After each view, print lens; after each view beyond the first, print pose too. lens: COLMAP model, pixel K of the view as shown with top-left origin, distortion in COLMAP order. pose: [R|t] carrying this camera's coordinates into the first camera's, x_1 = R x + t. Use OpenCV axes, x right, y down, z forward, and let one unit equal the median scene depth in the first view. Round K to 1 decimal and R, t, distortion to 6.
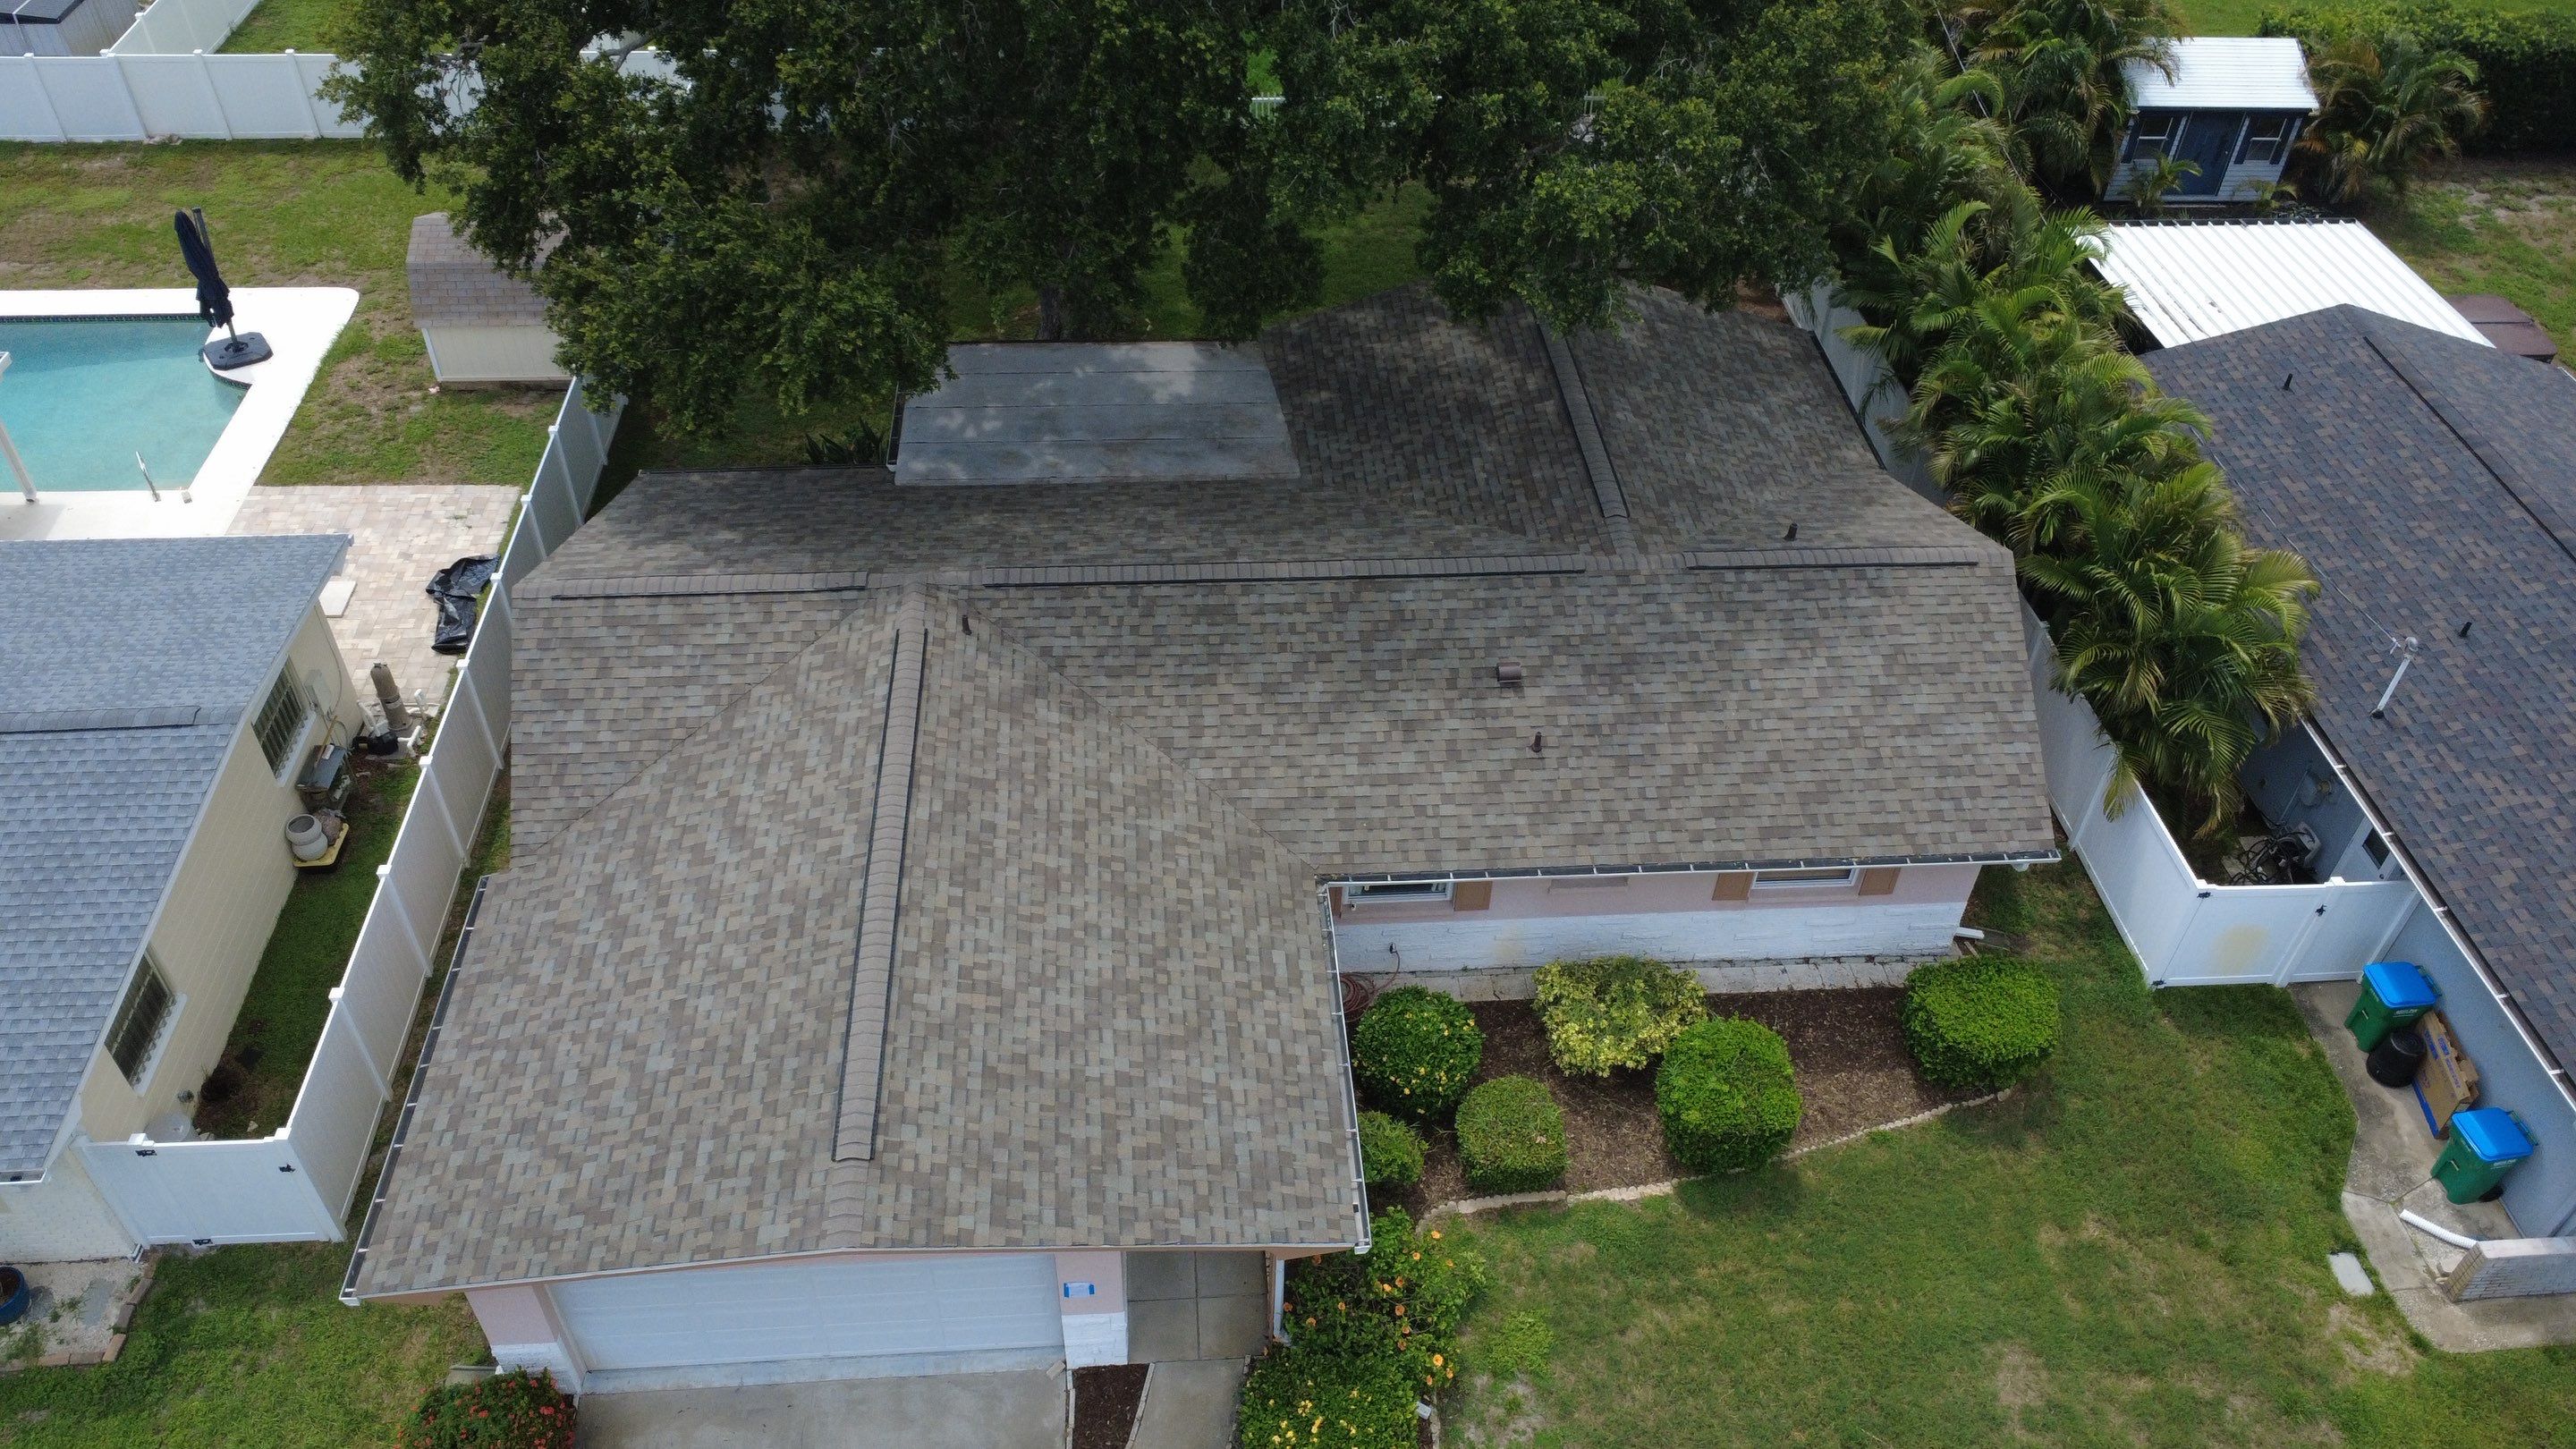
lens RADIAL K [[1886.6, 0, 1295.8], [0, 1886.6, 724.5], [0, 0, 1]] dist [-0.001243, -0.001088]
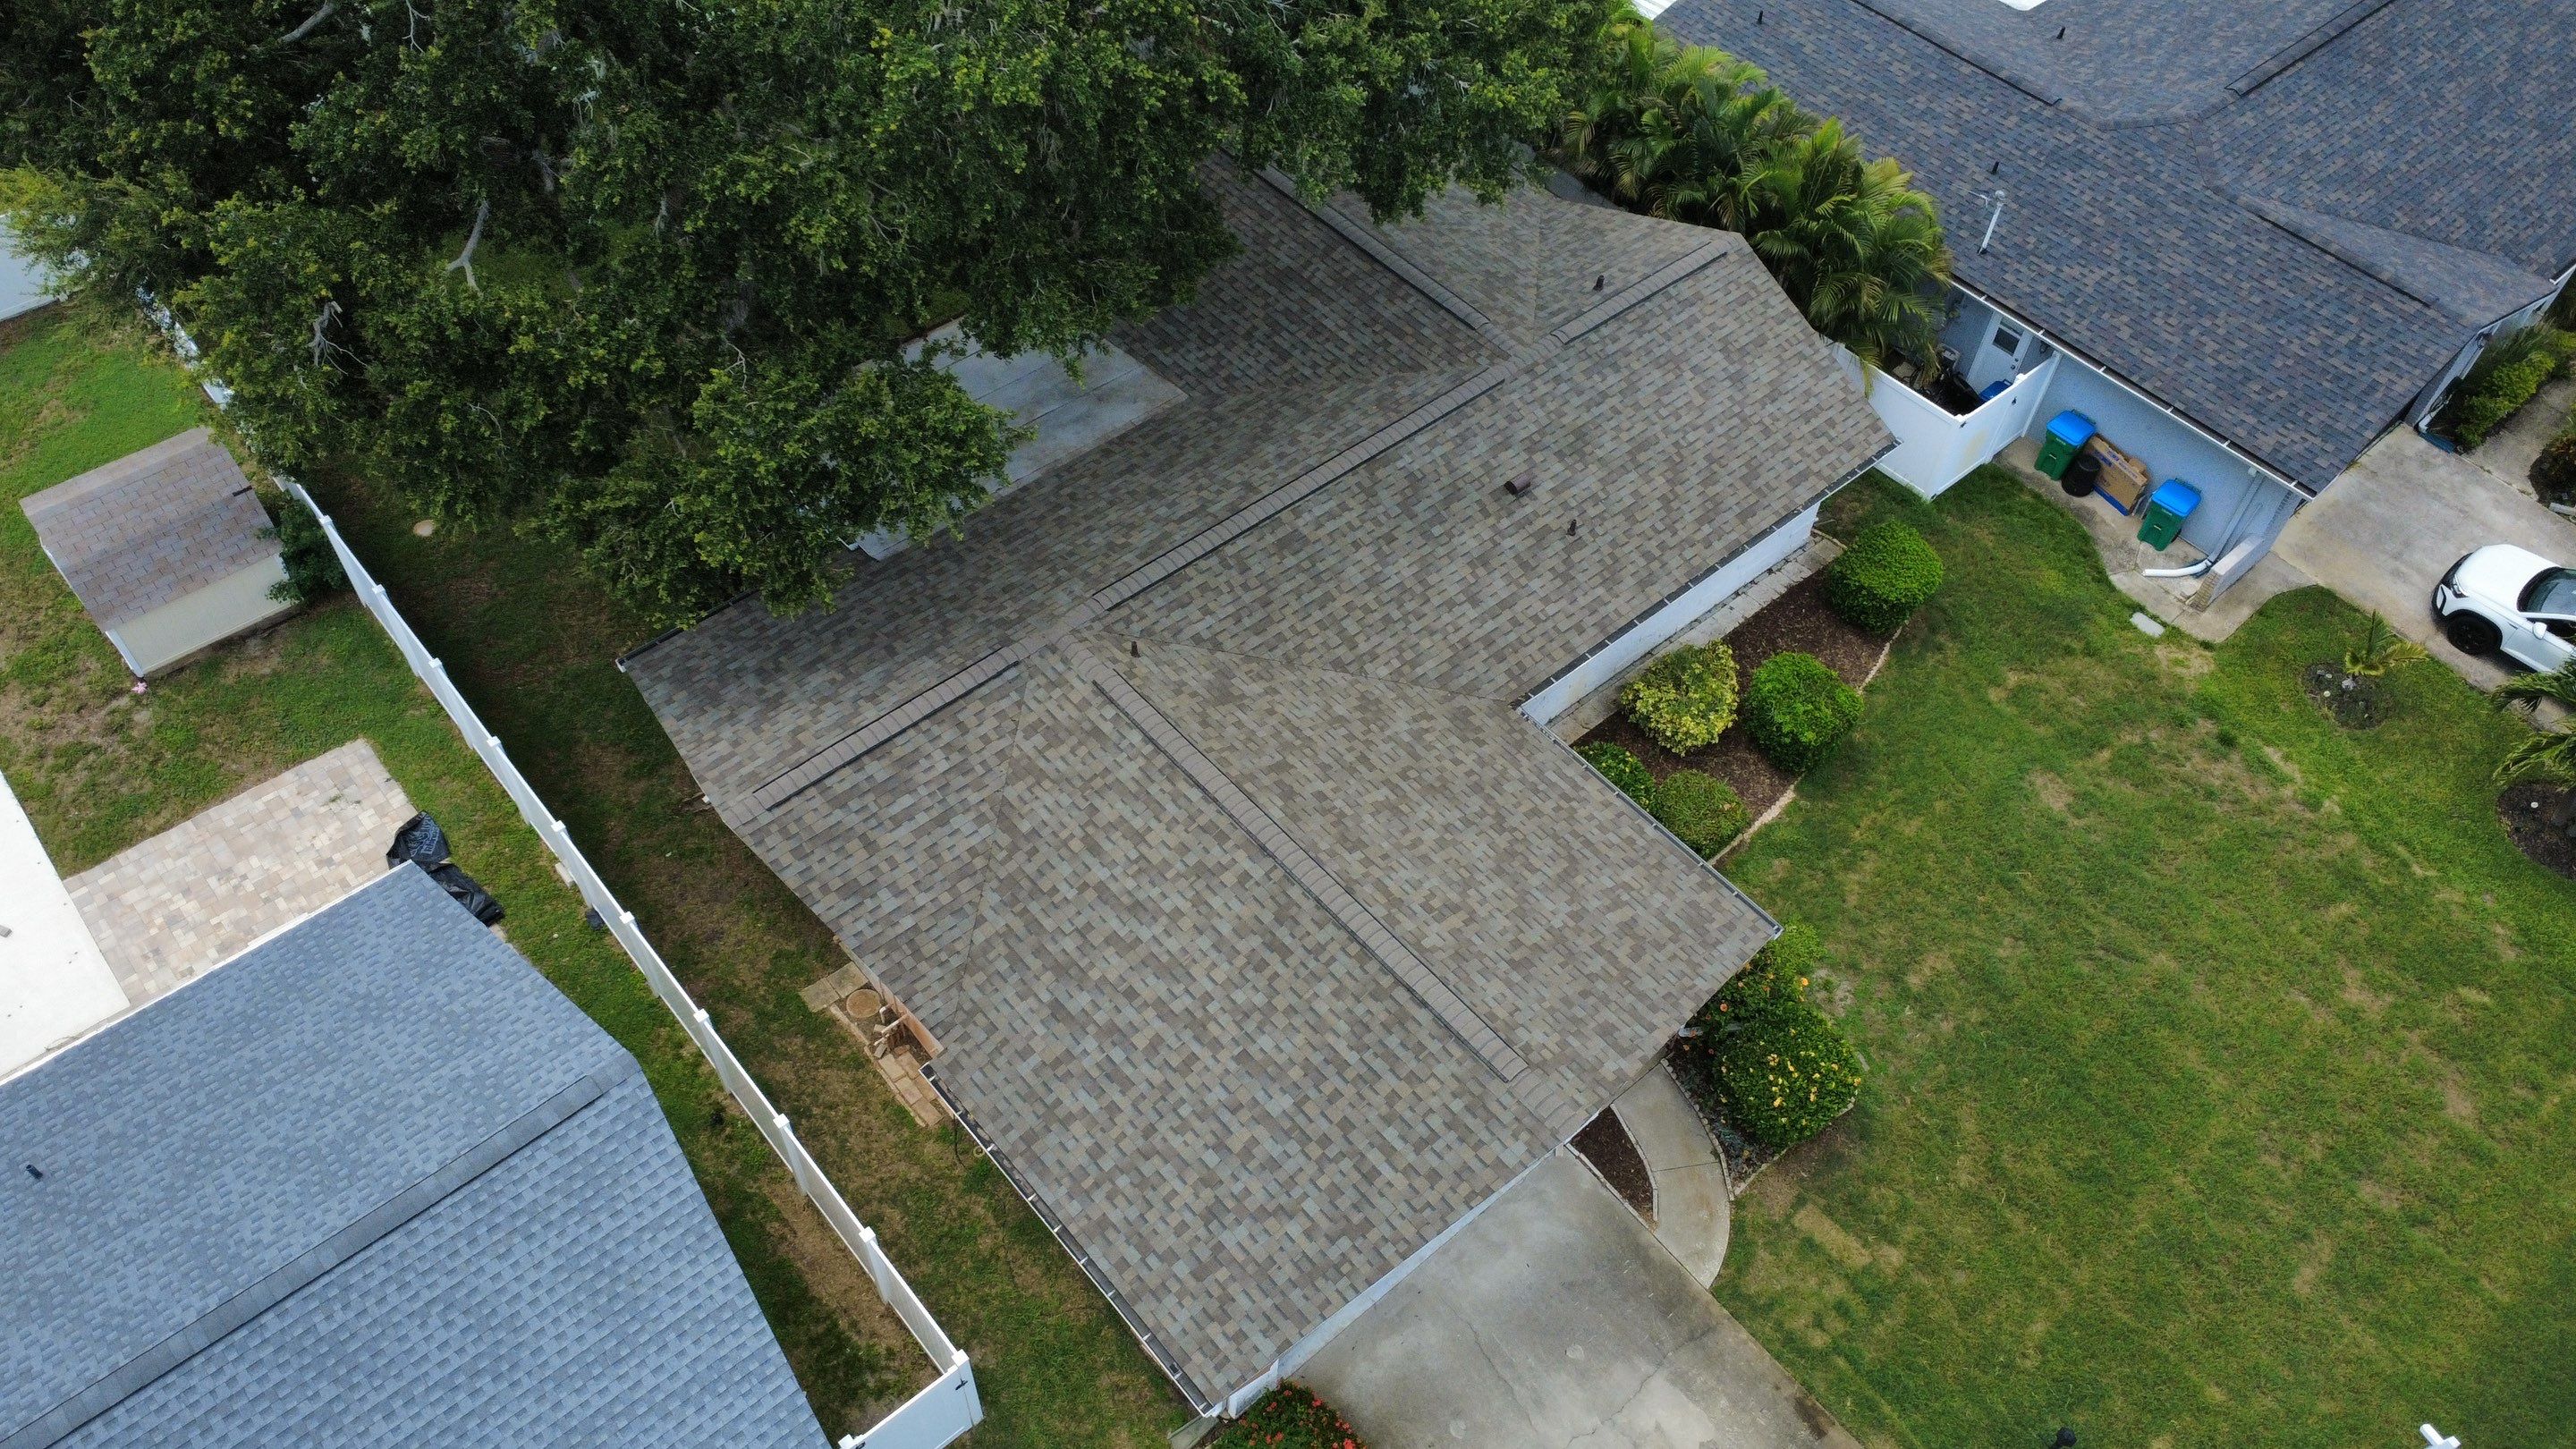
lens RADIAL K [[1884.3, 0, 1291.6], [0, 1884.3, 716.5], [0, 0, 1]] dist [-0.002276, -0.003280]
pose [[0.803647, -0.459112, 0.378639, -0.539411], [0.389866, 0.886879, 0.247892, -0.256807], [-0.449617, -0.051600, 0.891730, -0.015756]]
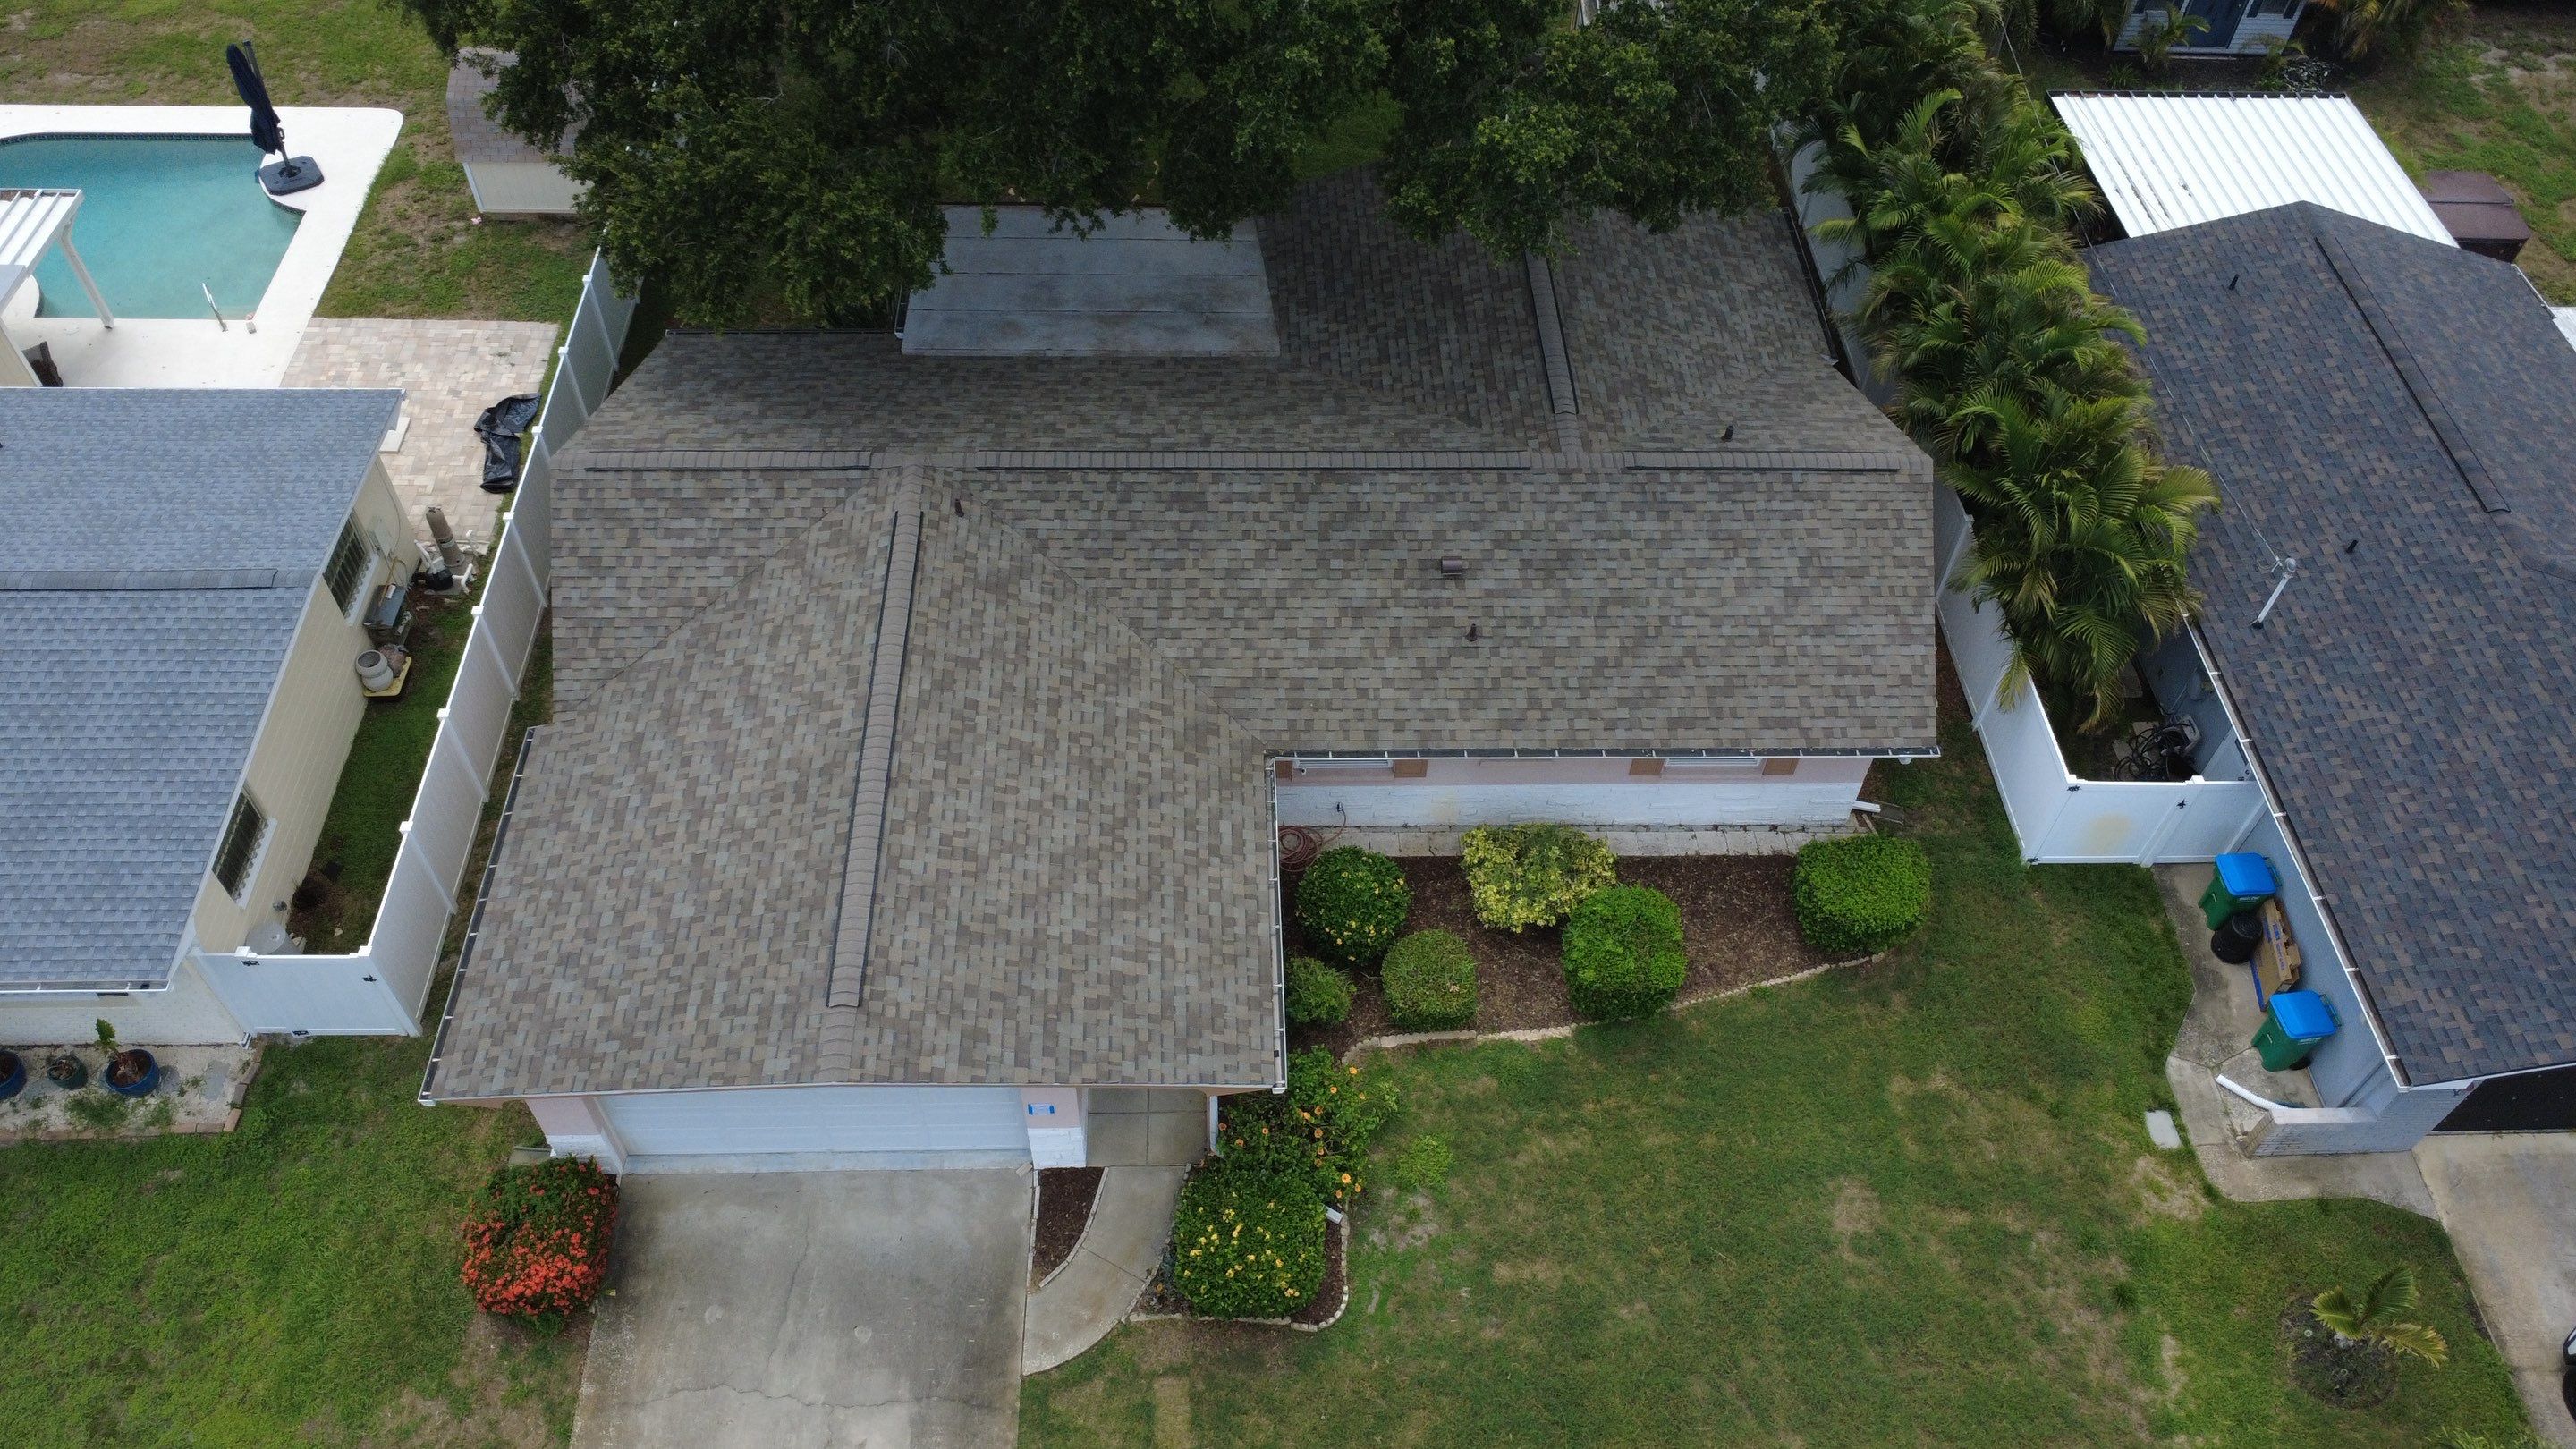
lens RADIAL K [[1886.6, 0, 1295.8], [0, 1886.6, 724.5], [0, 0, 1]] dist [-0.001243, -0.001088]
pose [[0.999108, 0.034386, -0.024513, 0.053616], [-0.030620, 0.989649, 0.140202, -0.089138], [0.029080, -0.139326, 0.989819, -0.102623]]
